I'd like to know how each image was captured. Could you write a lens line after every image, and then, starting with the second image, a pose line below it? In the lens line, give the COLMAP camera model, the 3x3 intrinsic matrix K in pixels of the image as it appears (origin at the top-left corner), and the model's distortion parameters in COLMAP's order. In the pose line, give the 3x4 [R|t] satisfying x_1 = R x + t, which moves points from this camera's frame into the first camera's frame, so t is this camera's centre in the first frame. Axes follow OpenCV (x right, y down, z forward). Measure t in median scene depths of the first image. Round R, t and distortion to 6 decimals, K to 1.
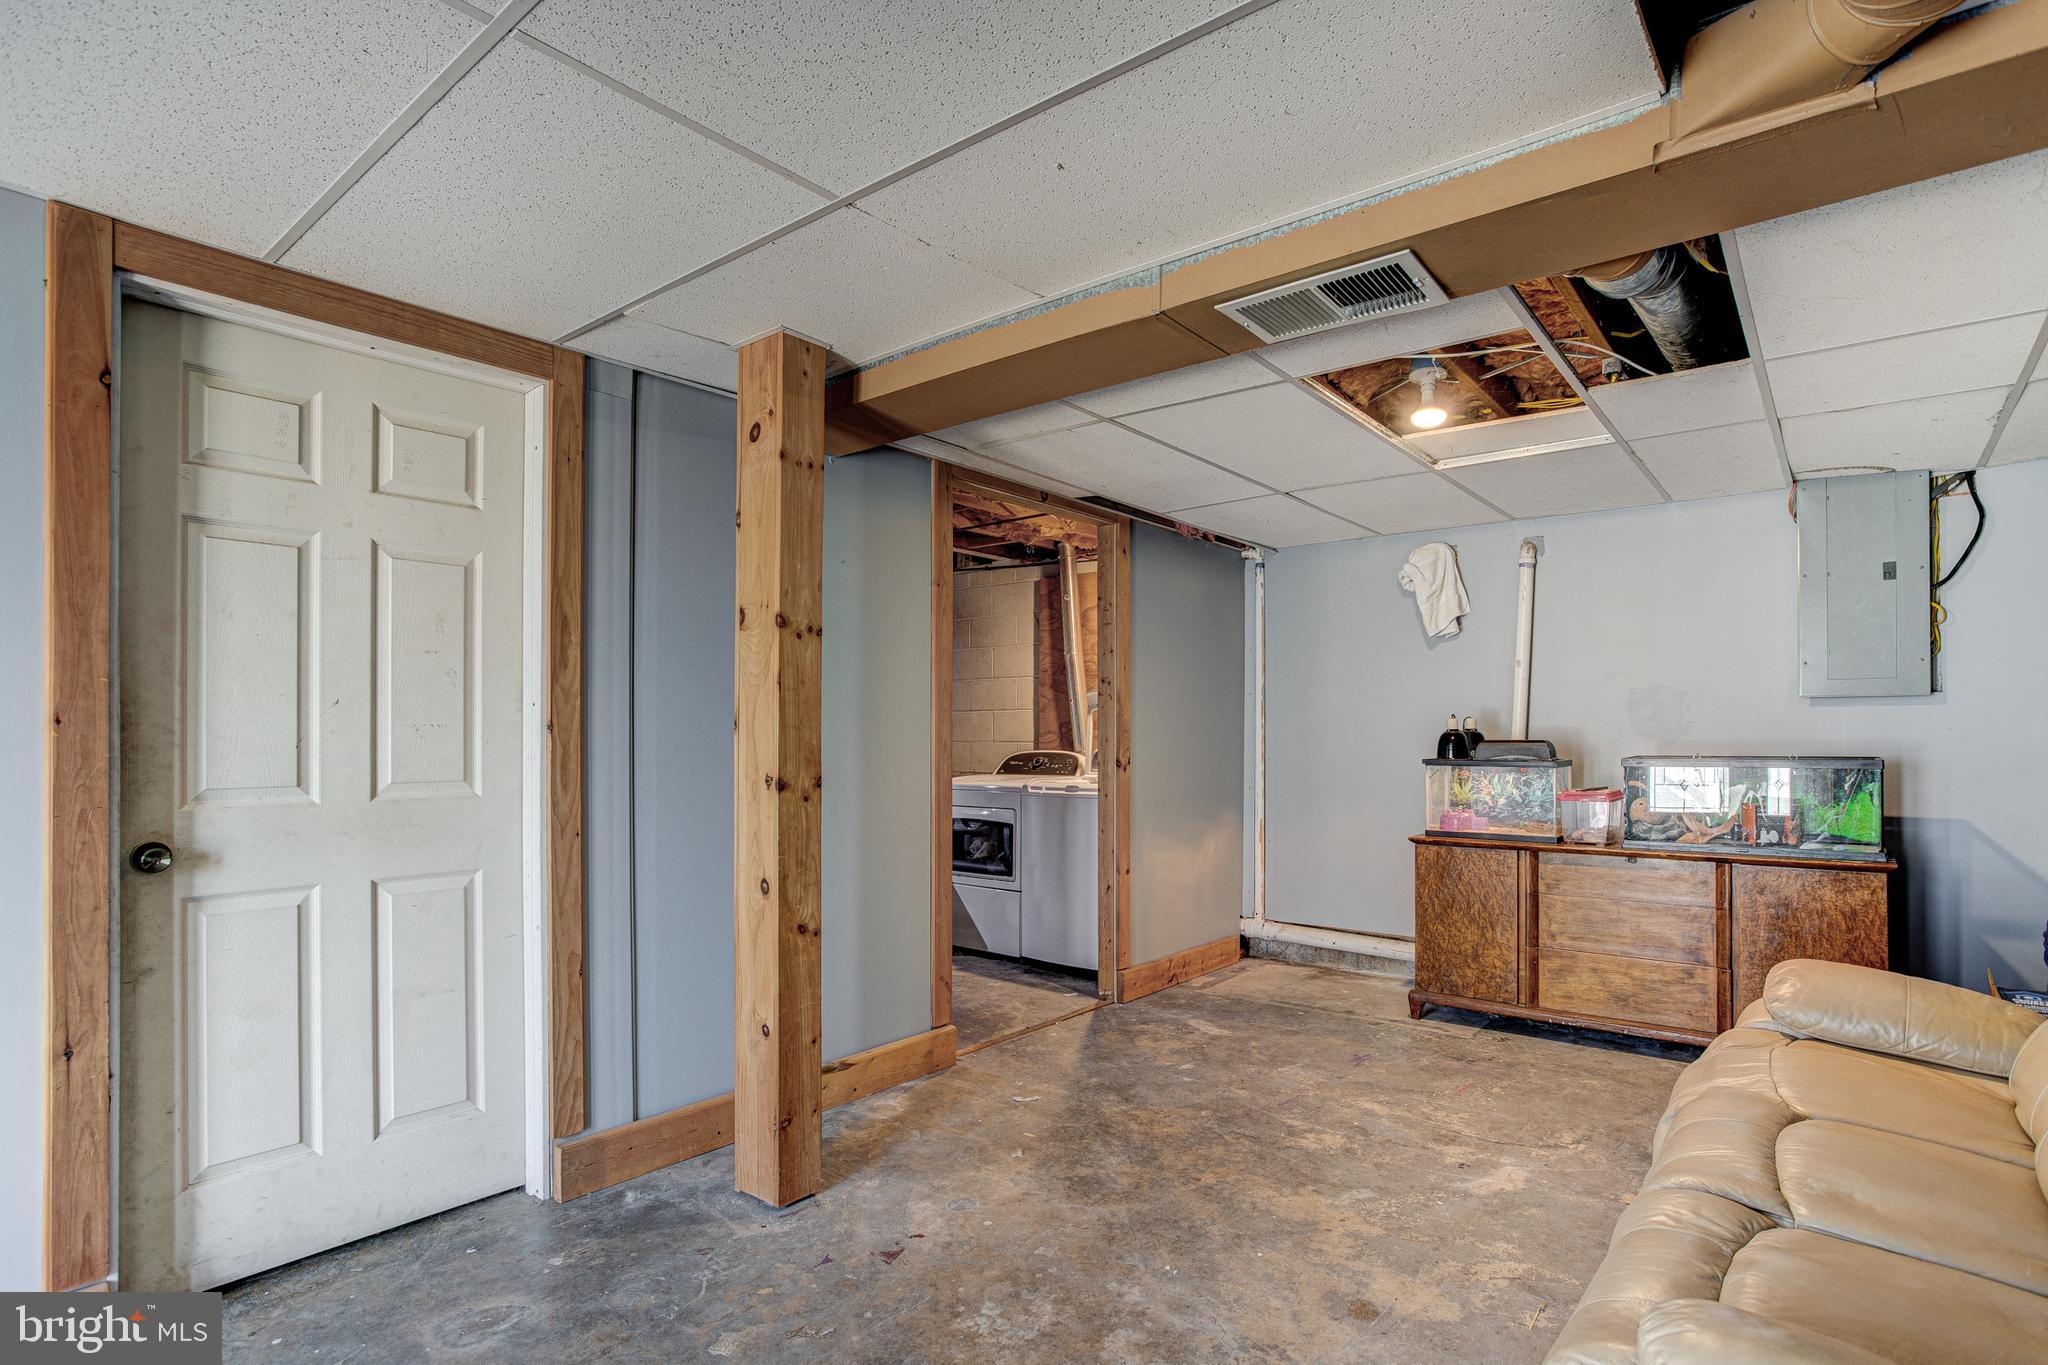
lens RADIAL K [[1034.0, 0, 1055.2], [0, 1034.0, 723.4], [0, 0, 1]] dist [-0.053287, 0.023753]
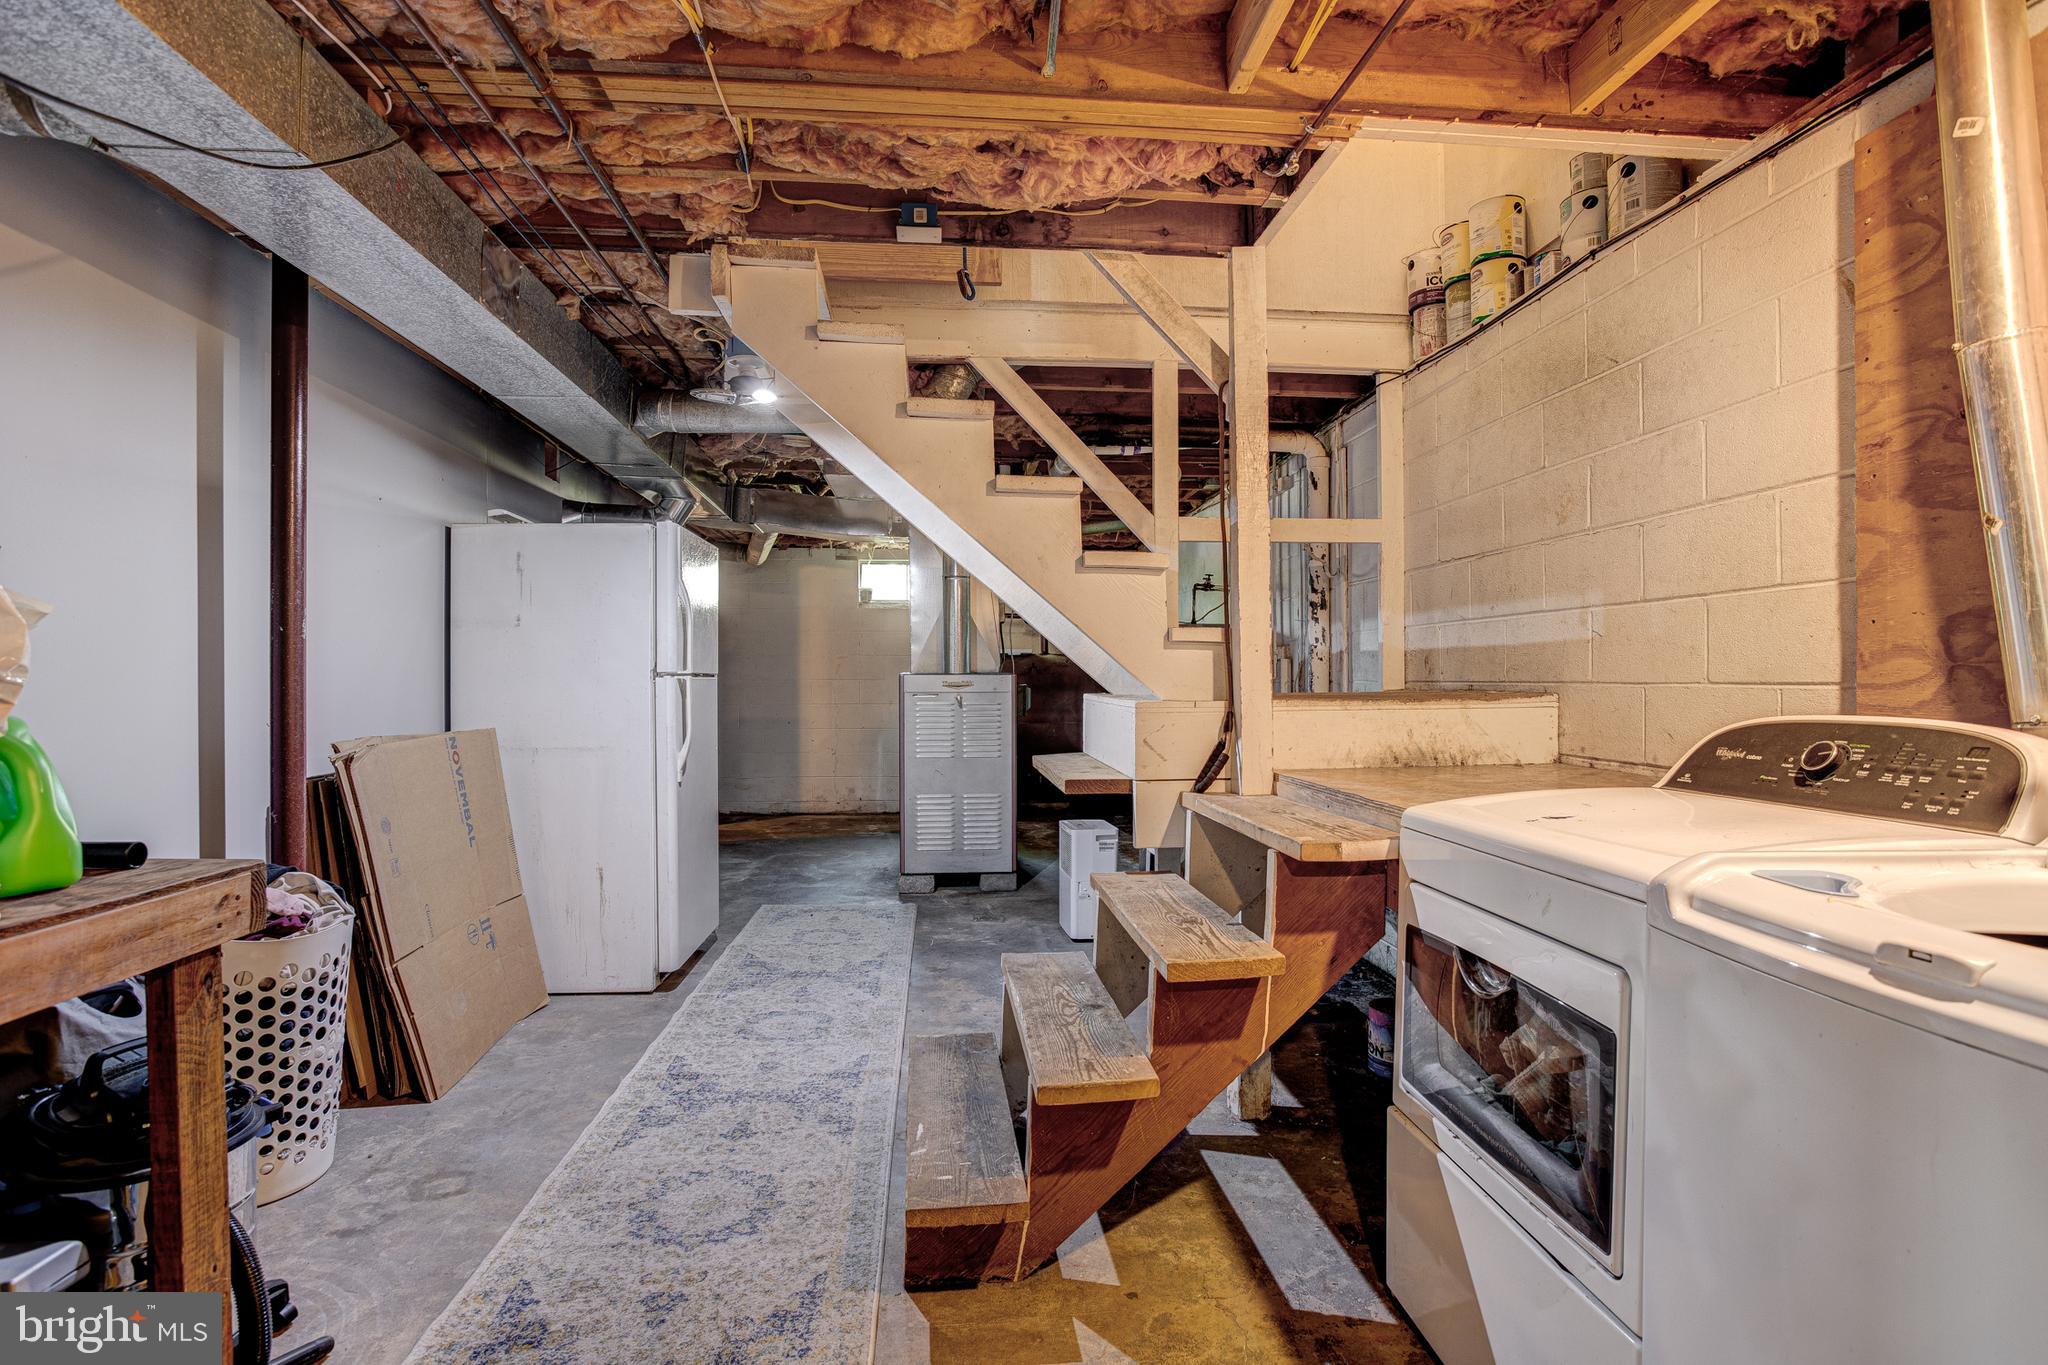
lens RADIAL K [[1034.0, 0, 1017.7], [0, 1034.0, 672.6], [0, 0, 1]] dist [-0.053287, 0.023753]
pose [[0.694909, -0.005719, -0.719075, 0.026231], [0.007925, 0.999969, -0.000294, 0.013250], [0.719054, -0.005494, 0.694932, 0.649236]]
